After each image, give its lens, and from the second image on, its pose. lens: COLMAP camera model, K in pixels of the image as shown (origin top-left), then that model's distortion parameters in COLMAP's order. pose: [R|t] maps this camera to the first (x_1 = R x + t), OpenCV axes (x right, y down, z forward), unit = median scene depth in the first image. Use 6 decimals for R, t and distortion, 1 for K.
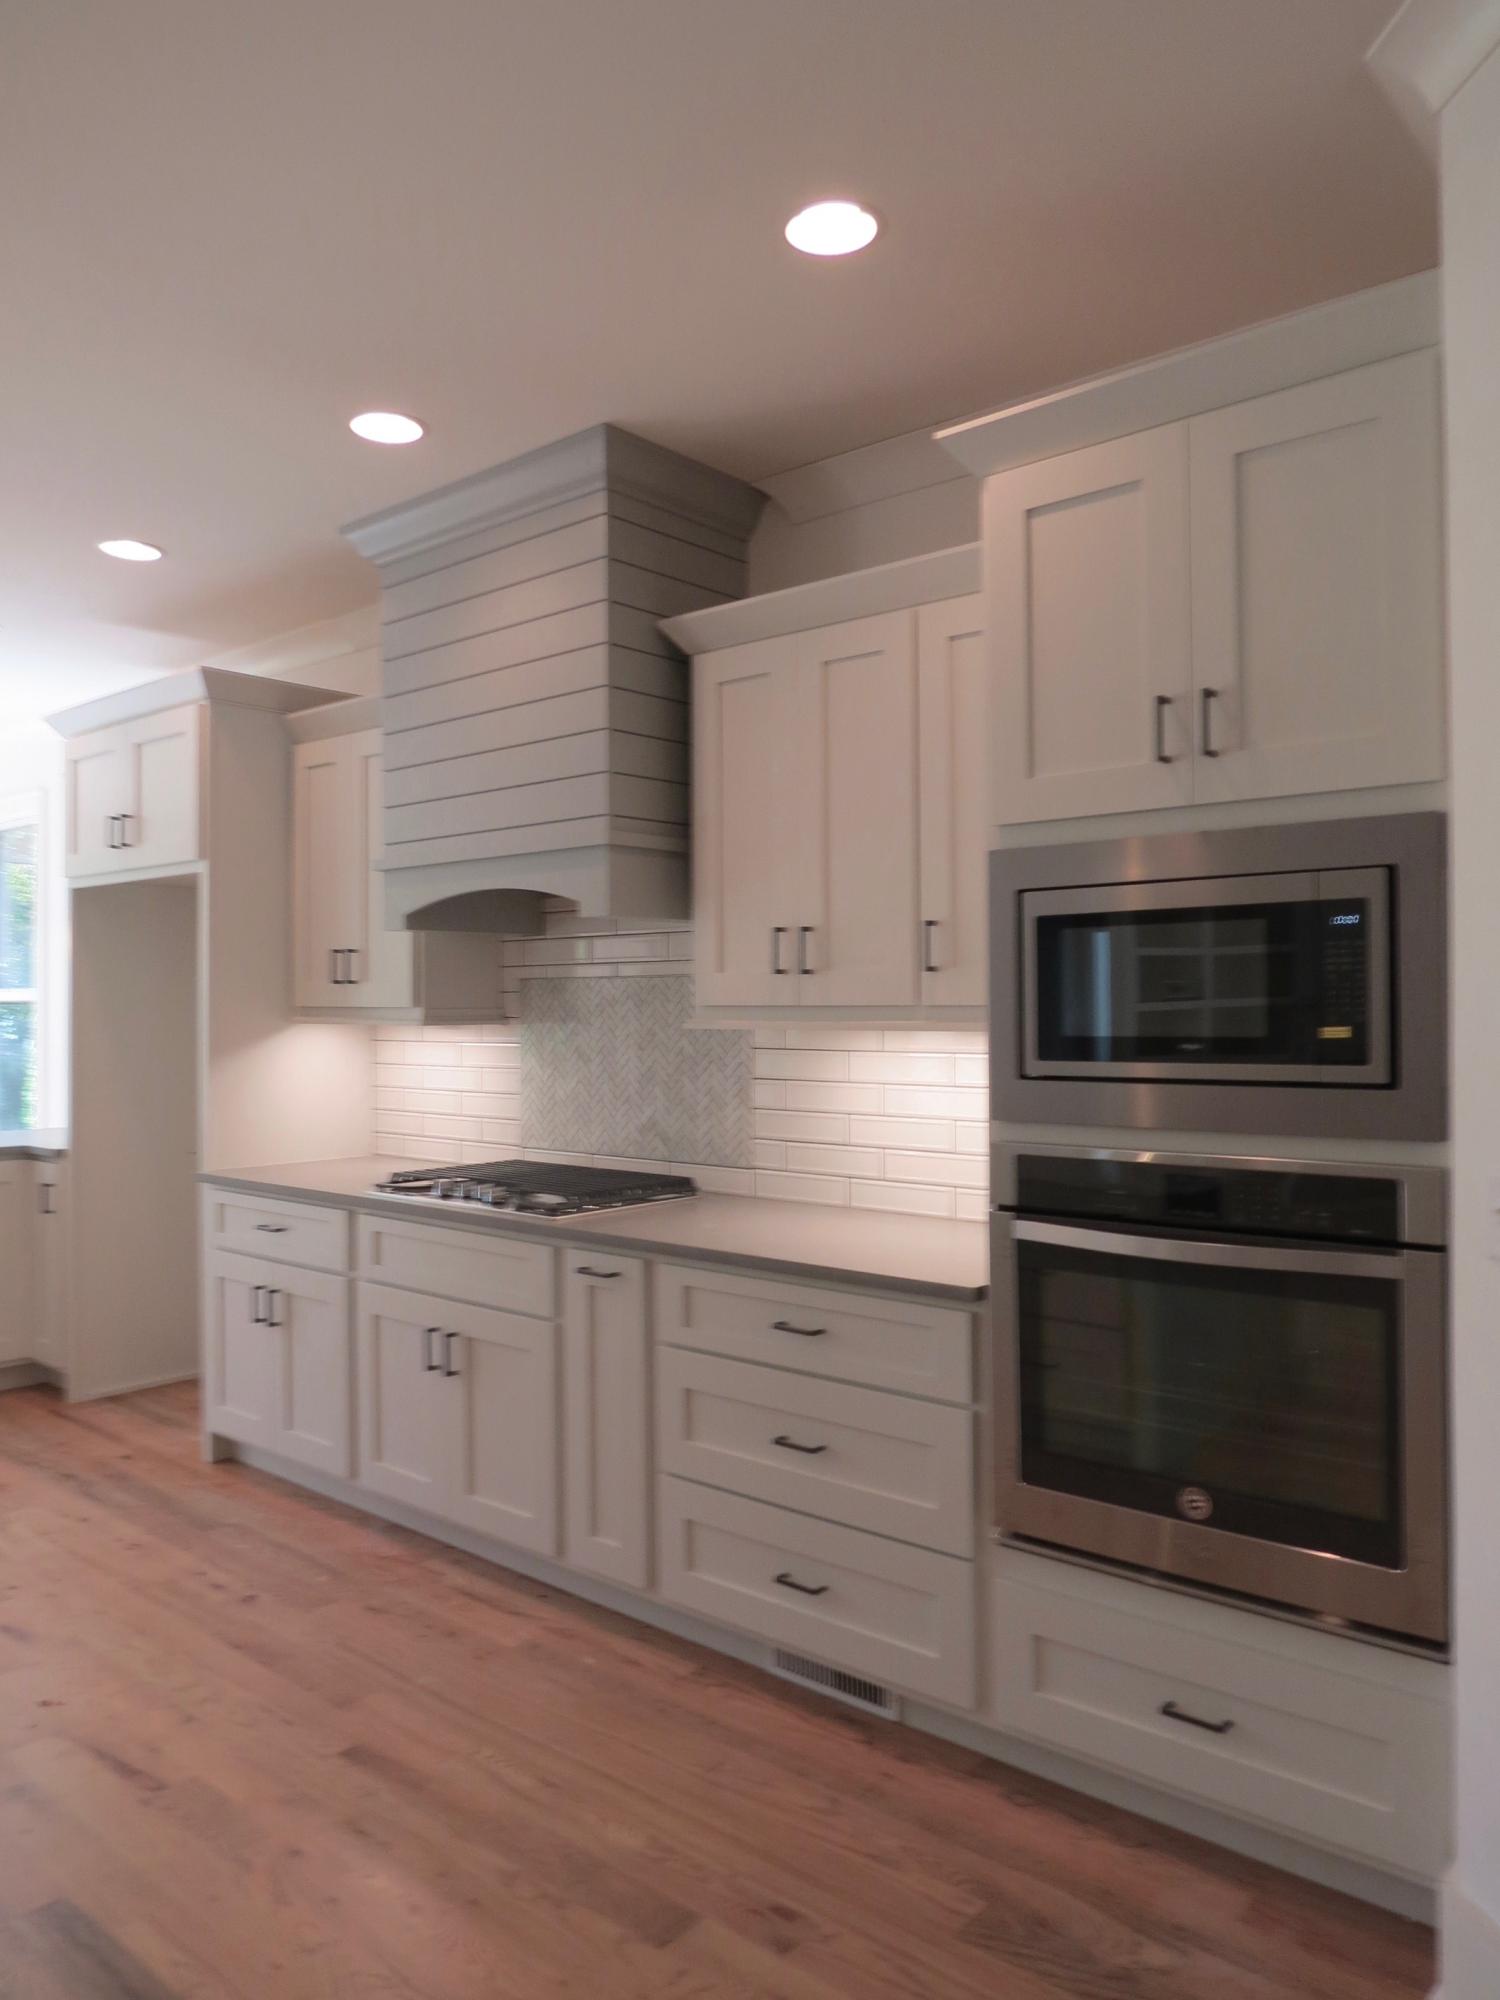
lens RADIAL K [[1424.0, 0, 745.8], [0, 1424.0, 1002.7], [0, 0, 1]] dist [-0.024562, 0.007494]
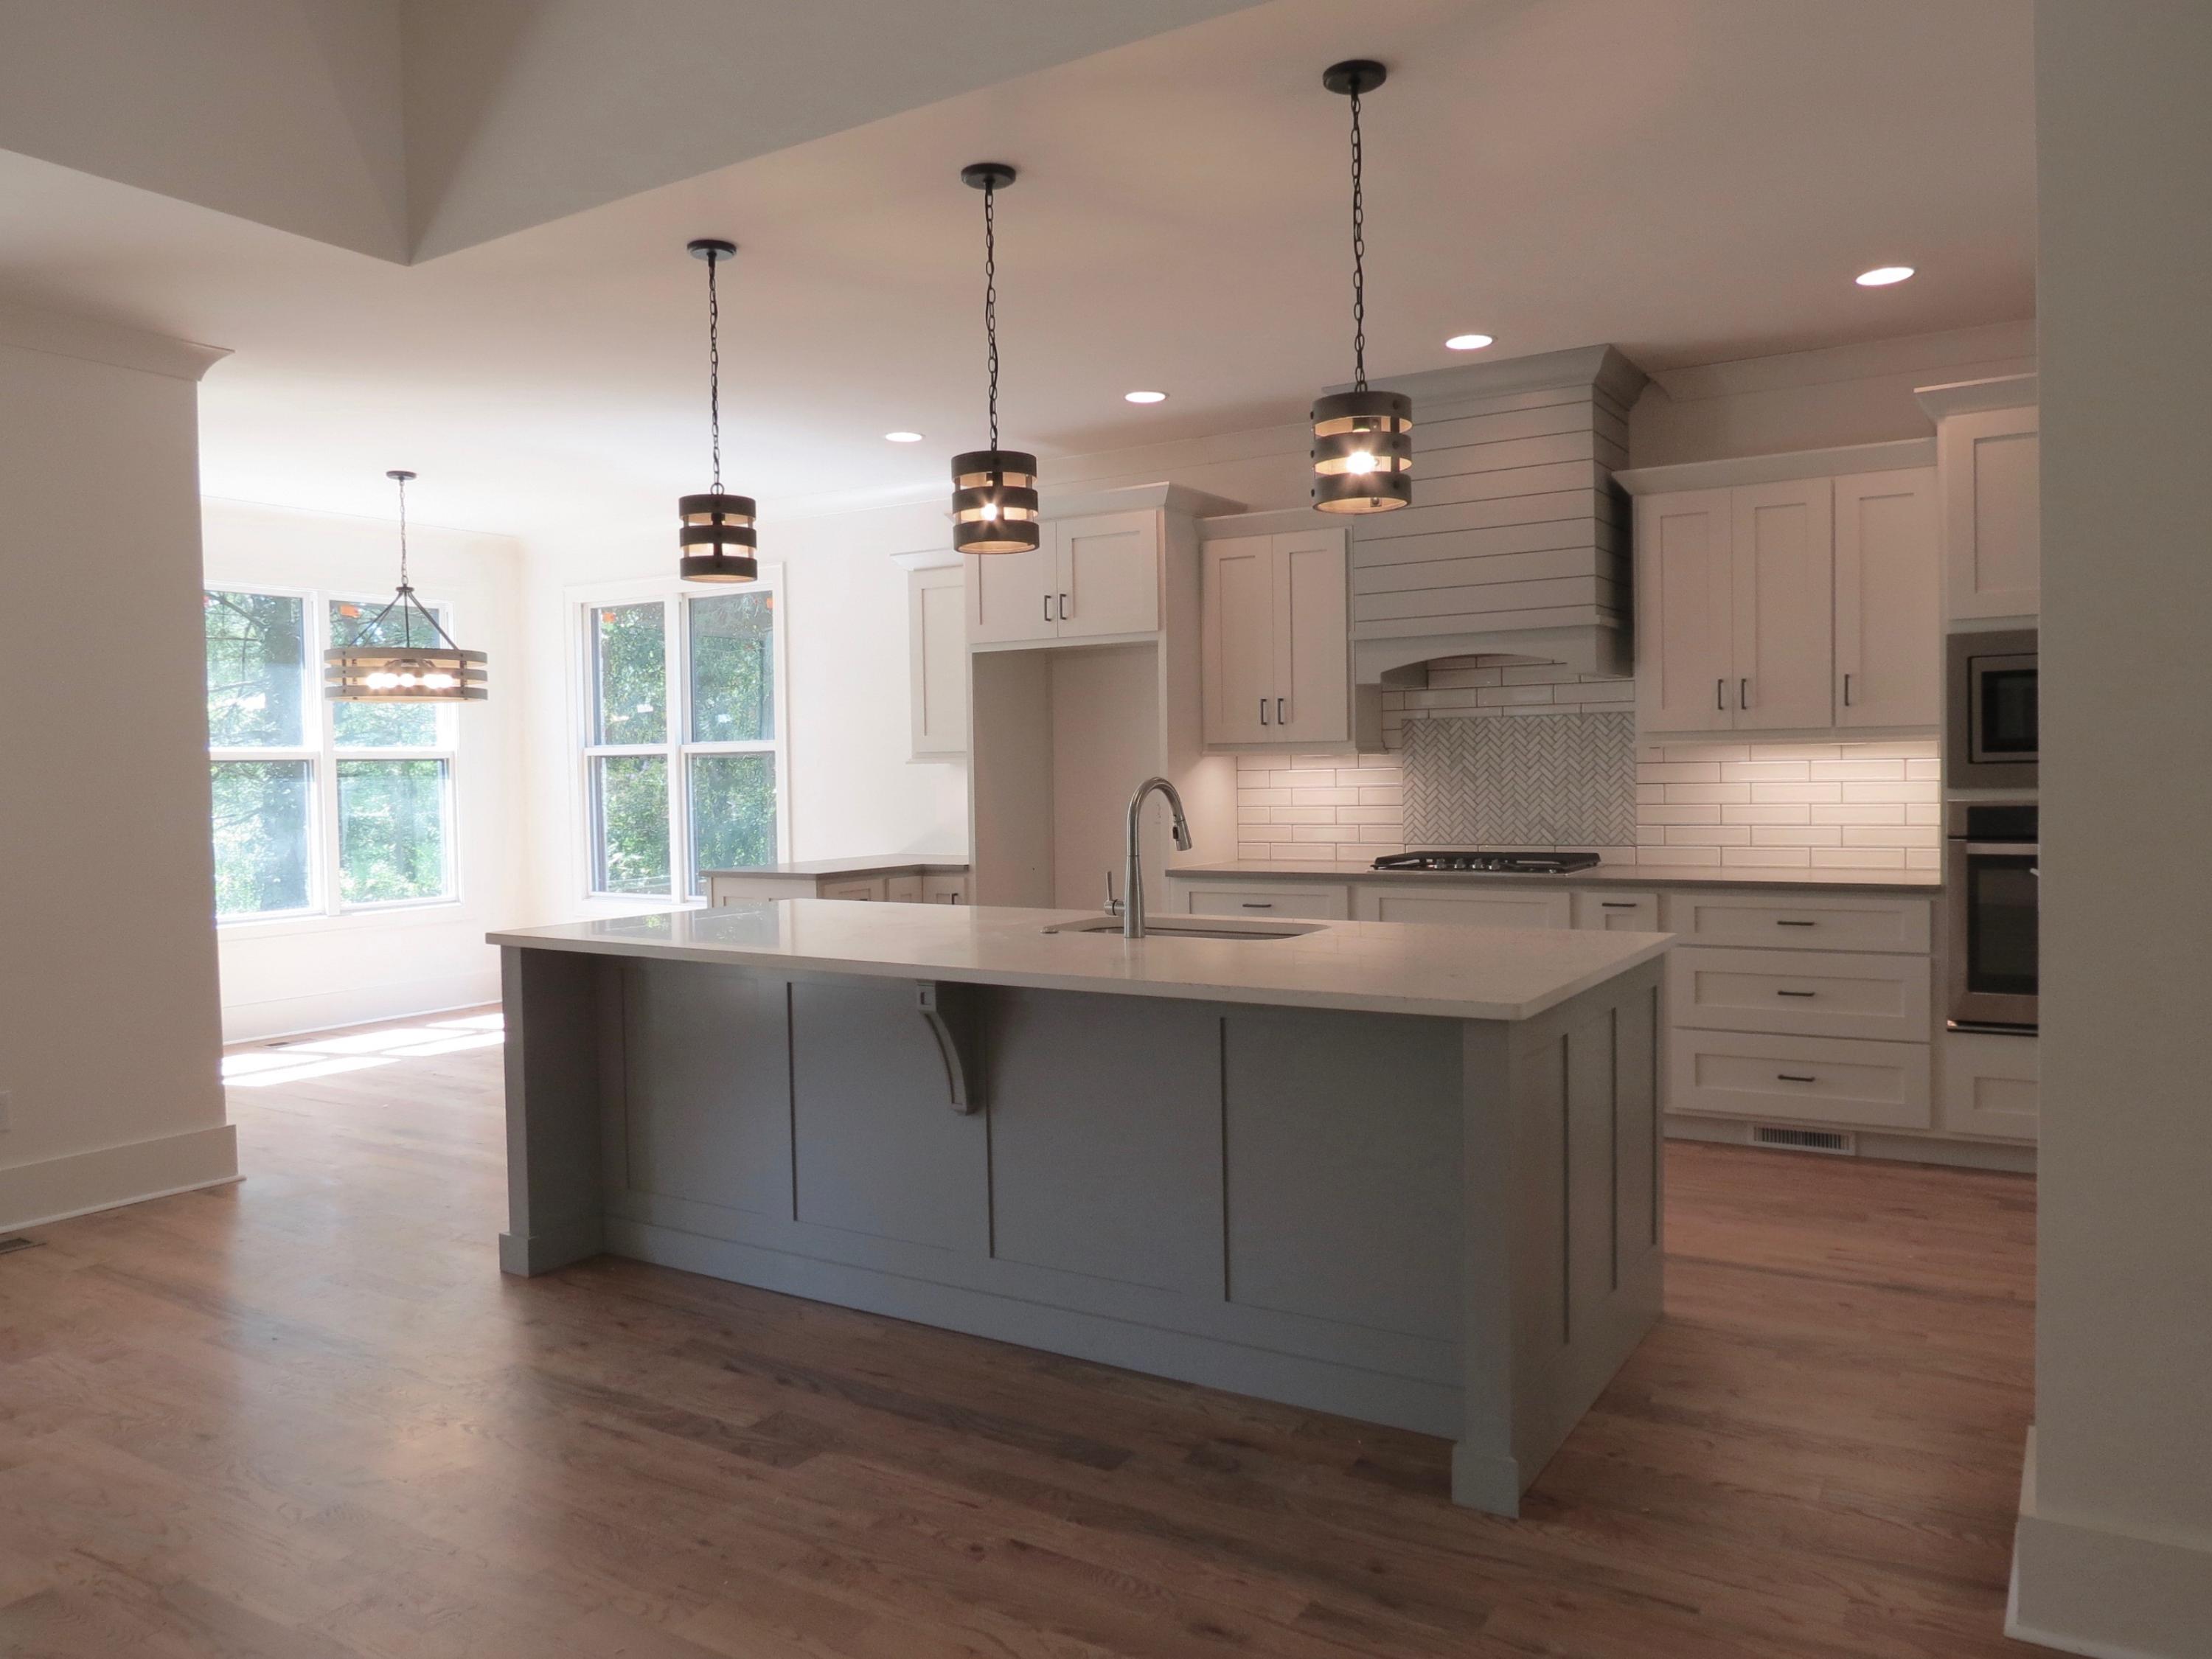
lens RADIAL K [[1574.9, 0, 1108.0], [0, 1574.9, 823.0], [0, 0, 1]] dist [-0.024562, 0.007494]
pose [[0.988477, -0.022701, 0.149657, -0.903258], [0.017212, 0.999134, 0.037868, 0.027341], [-0.150387, -0.034856, 0.988013, -0.593461]]
